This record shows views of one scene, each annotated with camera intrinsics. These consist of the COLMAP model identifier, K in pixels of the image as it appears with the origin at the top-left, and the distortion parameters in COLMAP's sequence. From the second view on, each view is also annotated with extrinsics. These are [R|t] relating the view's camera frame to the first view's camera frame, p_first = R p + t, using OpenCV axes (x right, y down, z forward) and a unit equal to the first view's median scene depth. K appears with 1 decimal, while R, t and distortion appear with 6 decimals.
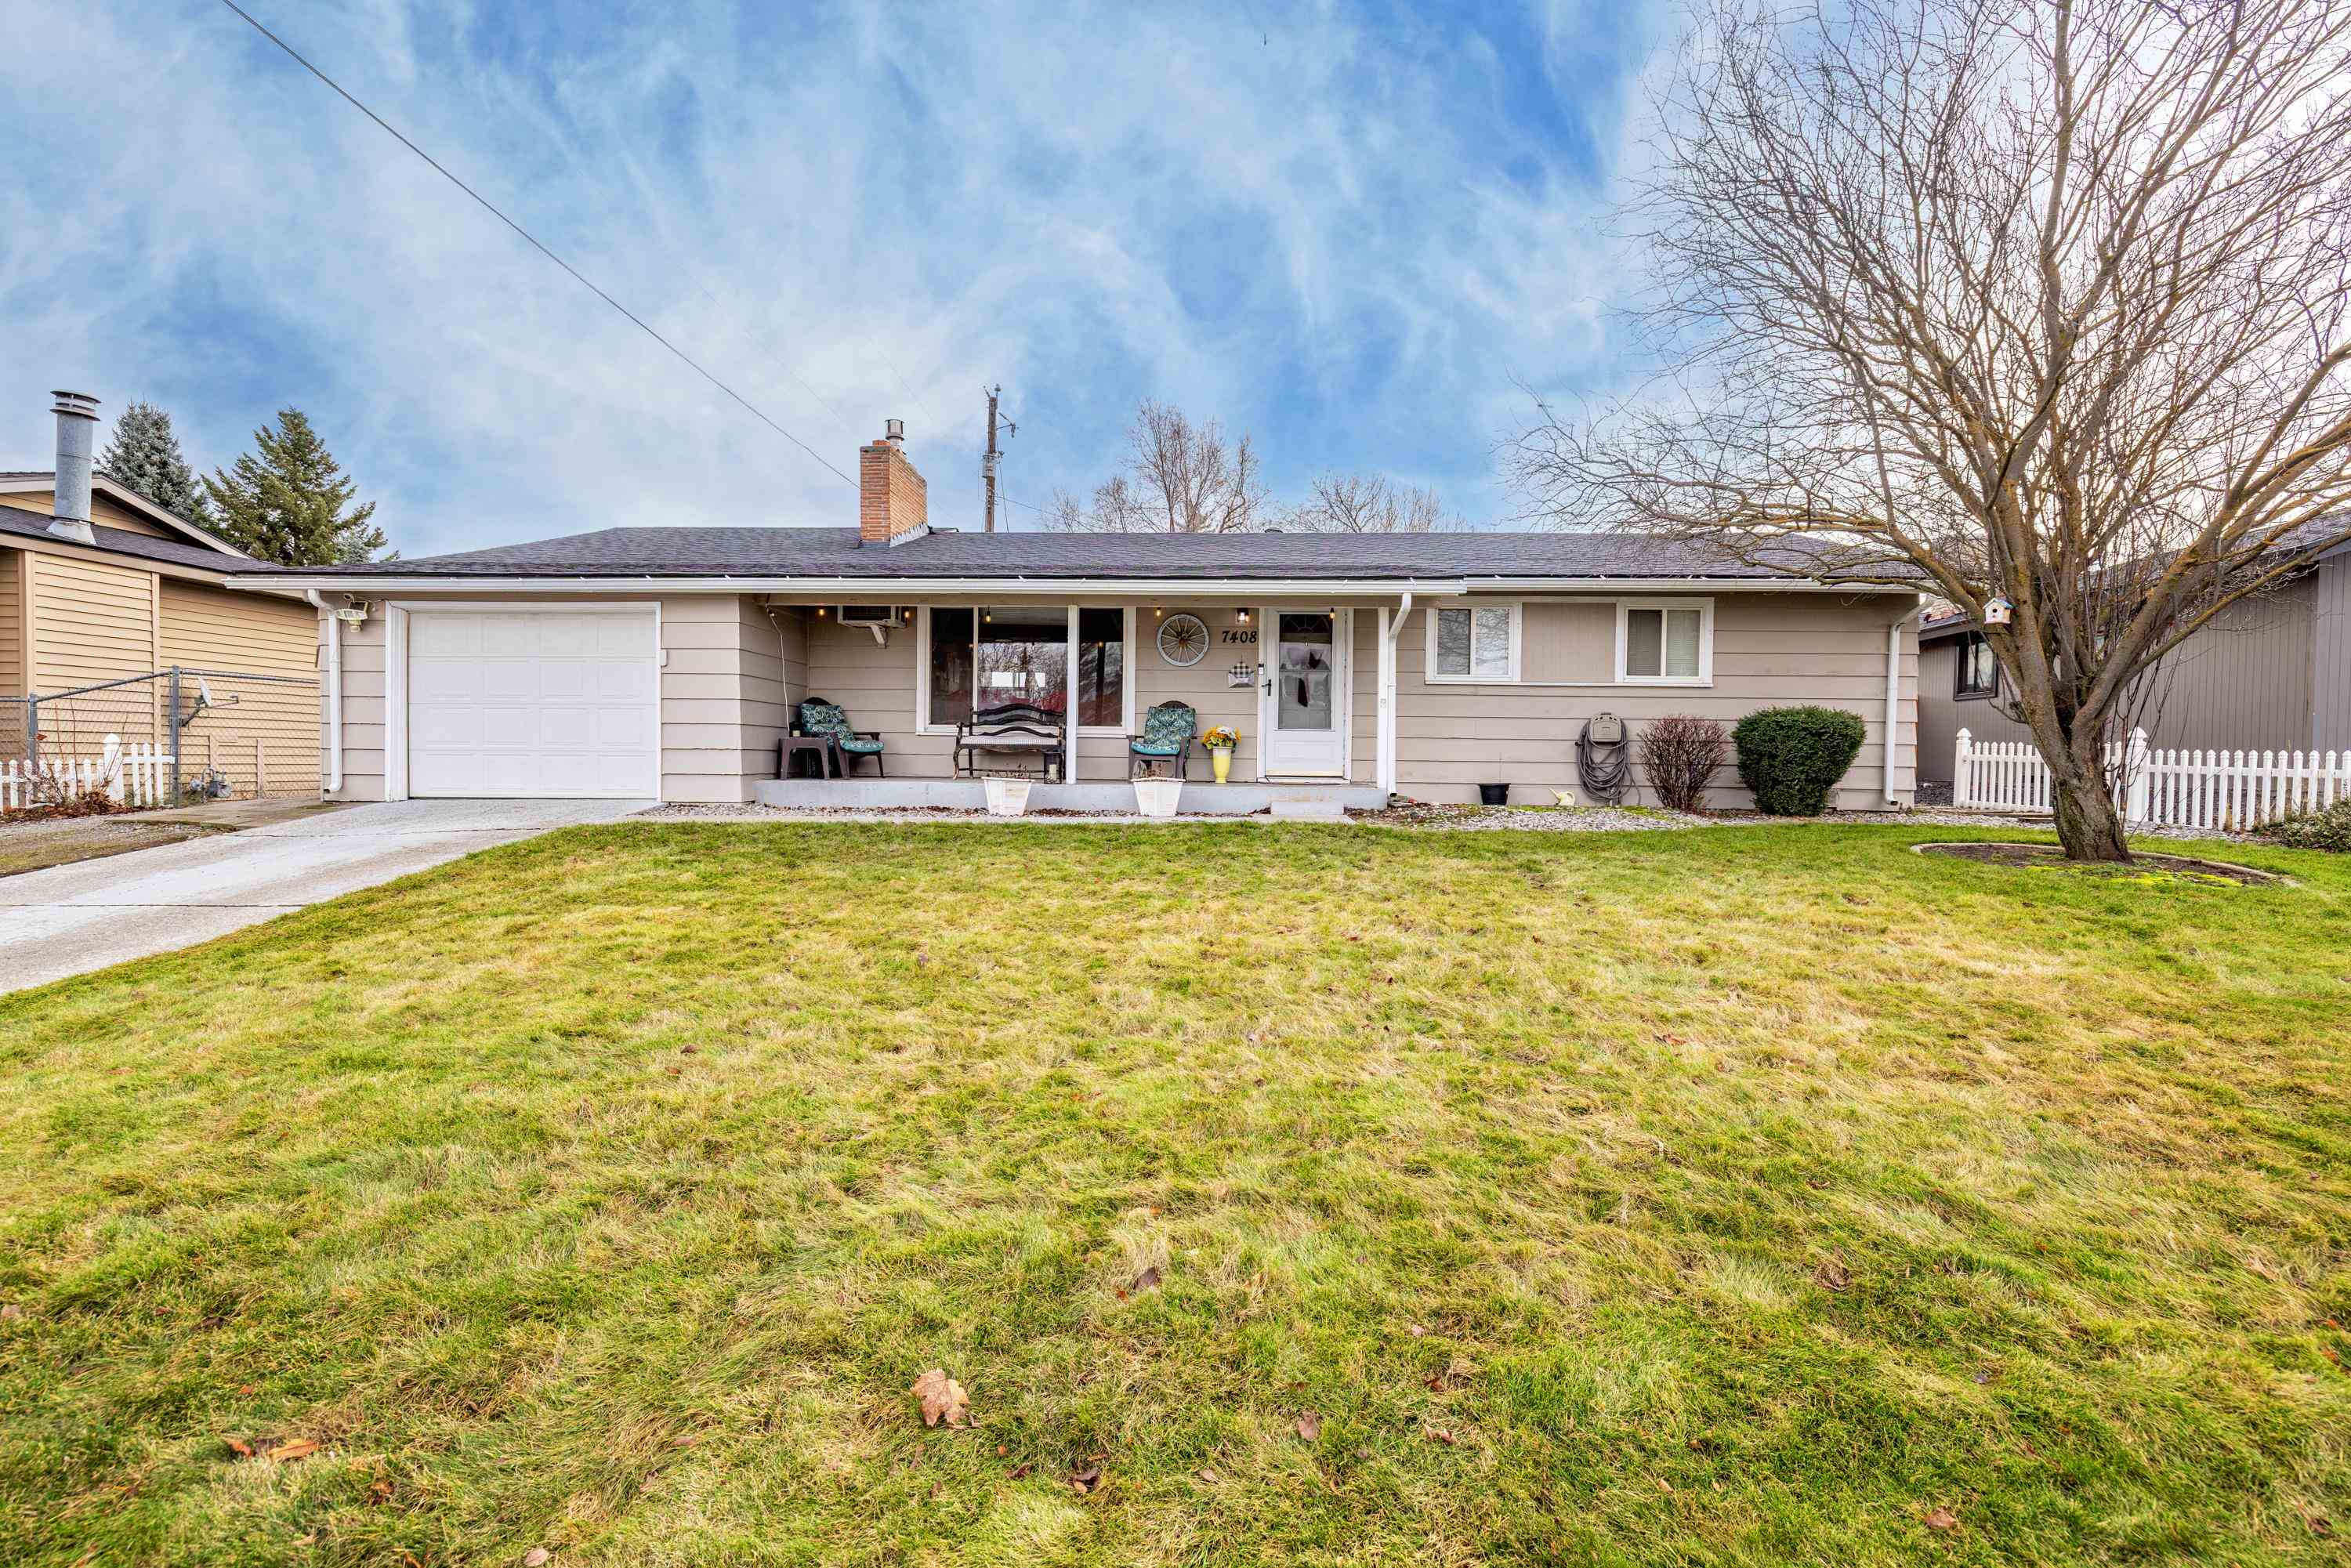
lens RADIAL K [[1043.5, 0, 1140.6], [0, 1043.5, 793.1], [0, 0, 1]] dist [-0.002126, 0.000419]
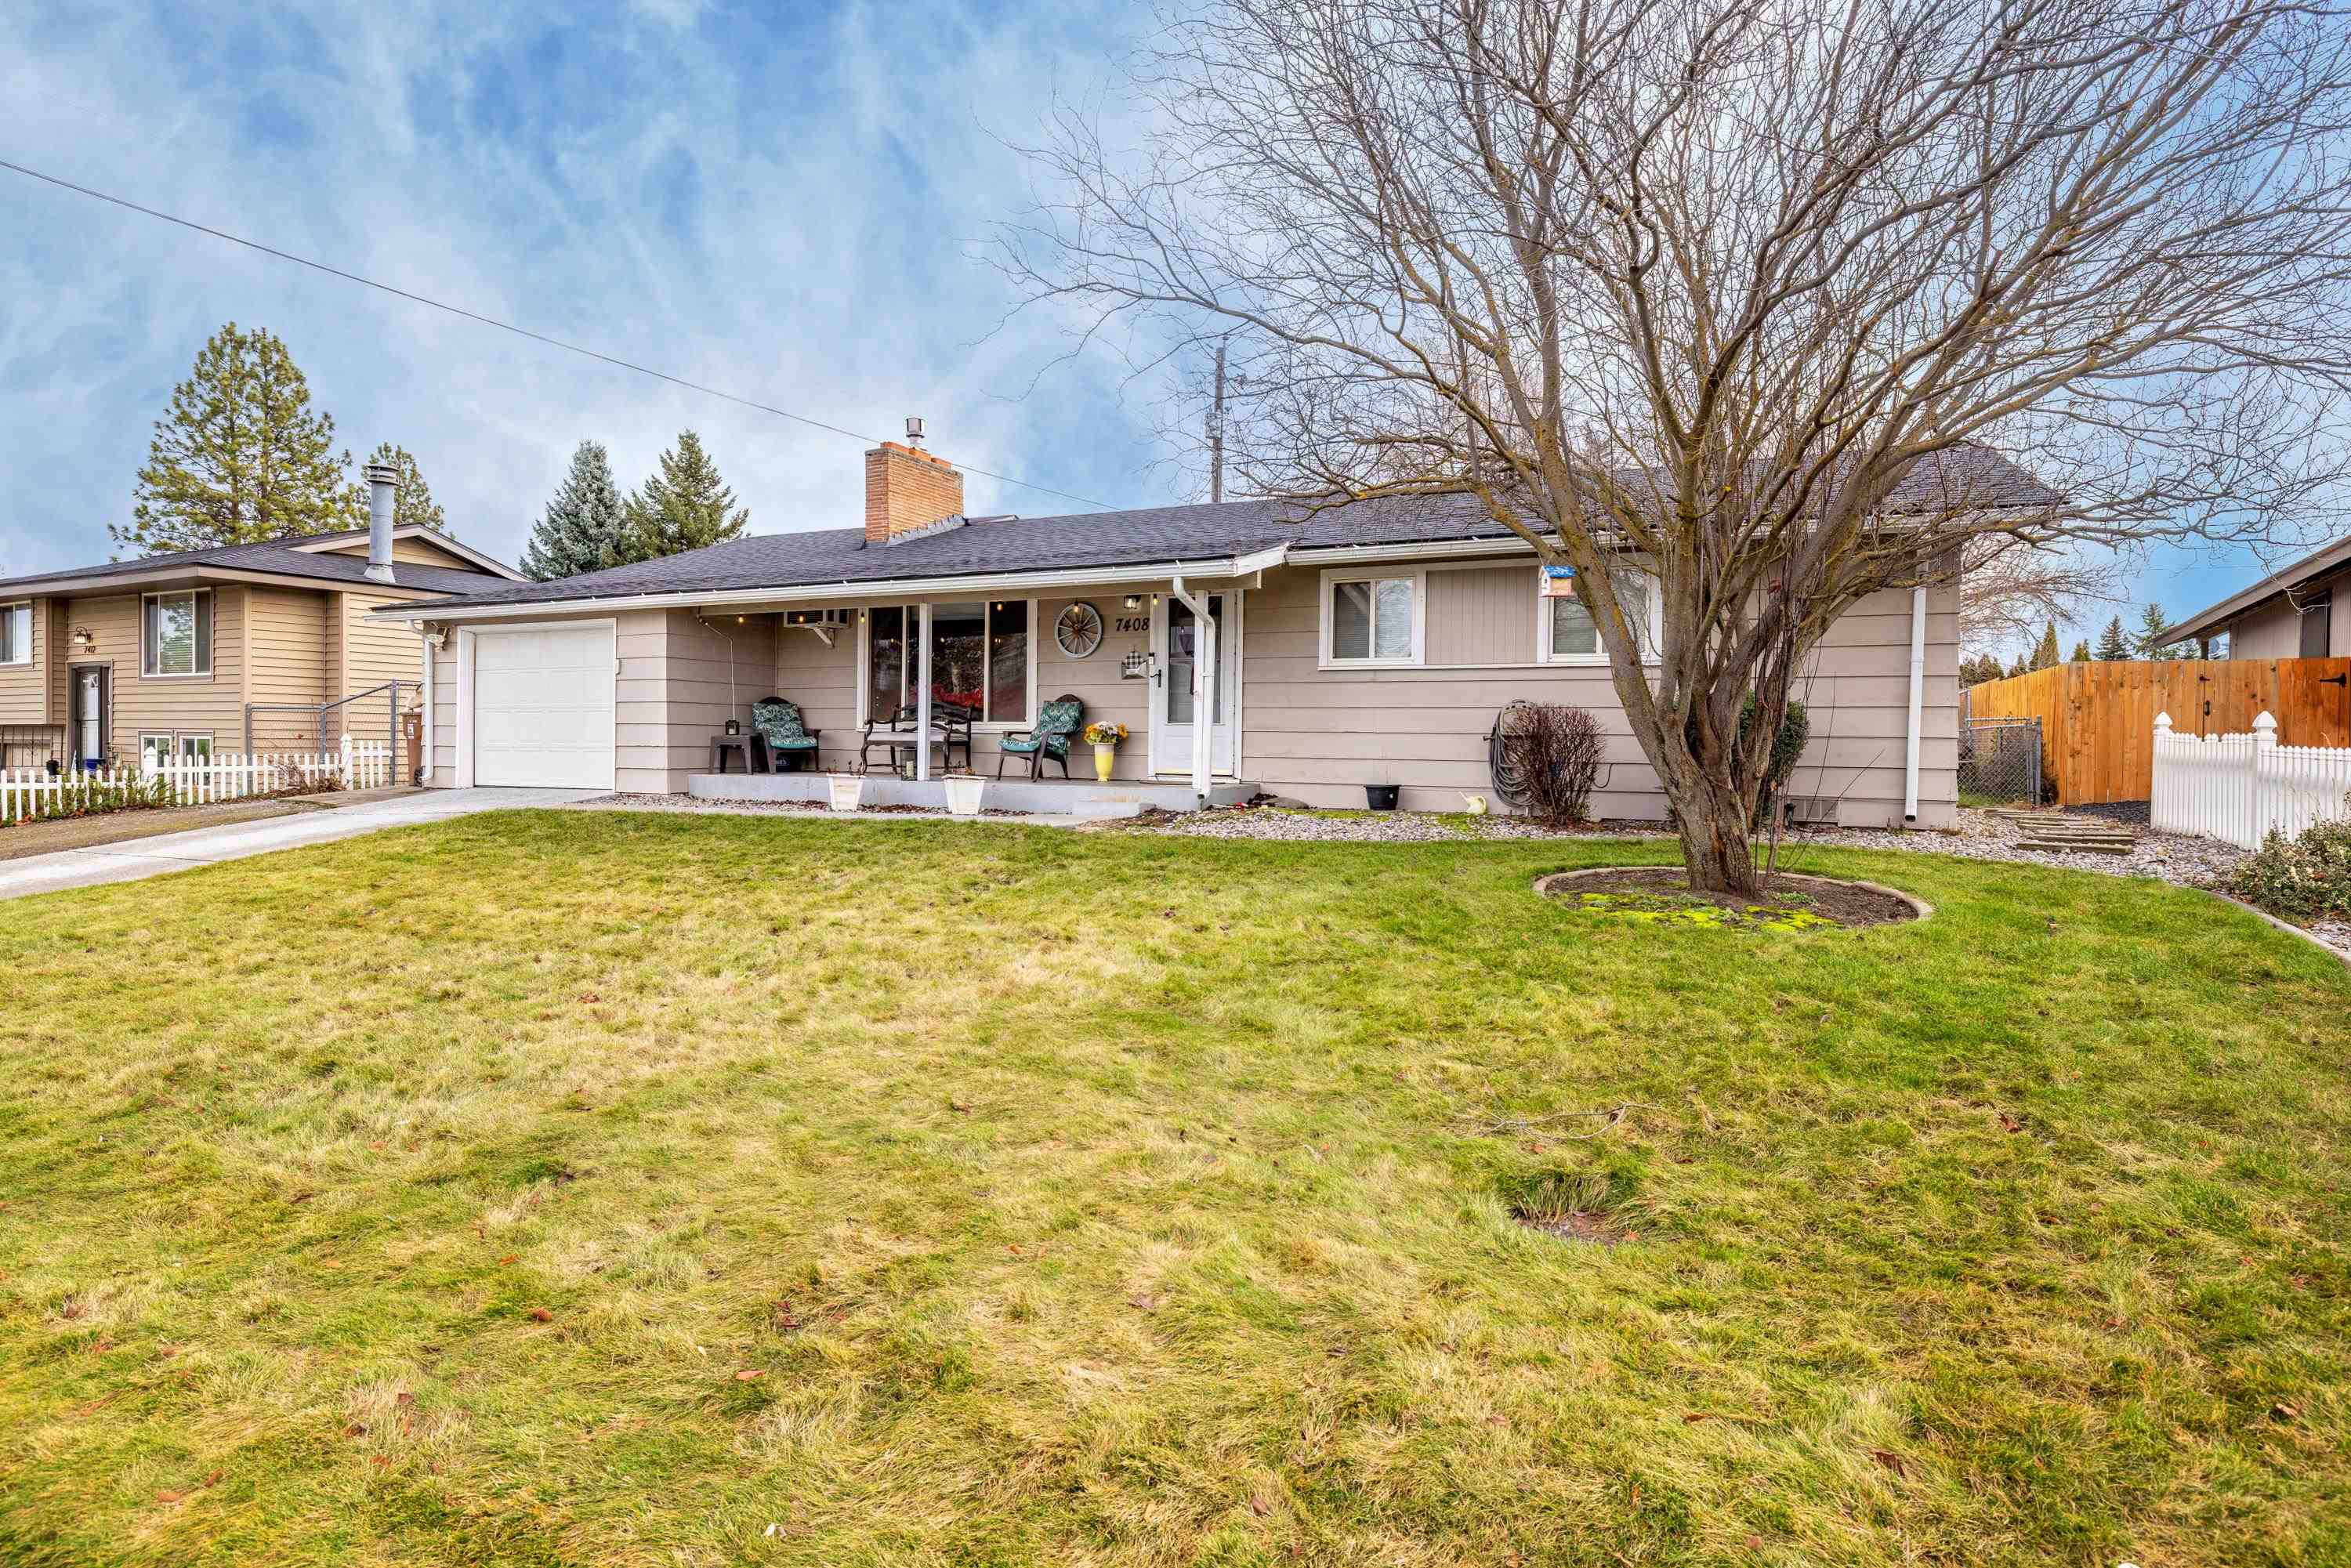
lens RADIAL K [[1281.7, 0, 1175.5], [0, 1281.7, 784.0], [0, 0, 1]] dist [-0.001688, -0.000659]
pose [[0.910924, 0.011584, -0.412411, 0.607377], [-0.014033, 0.999897, -0.002911, -0.004516], [0.412335, 0.008439, 0.910993, -0.025994]]
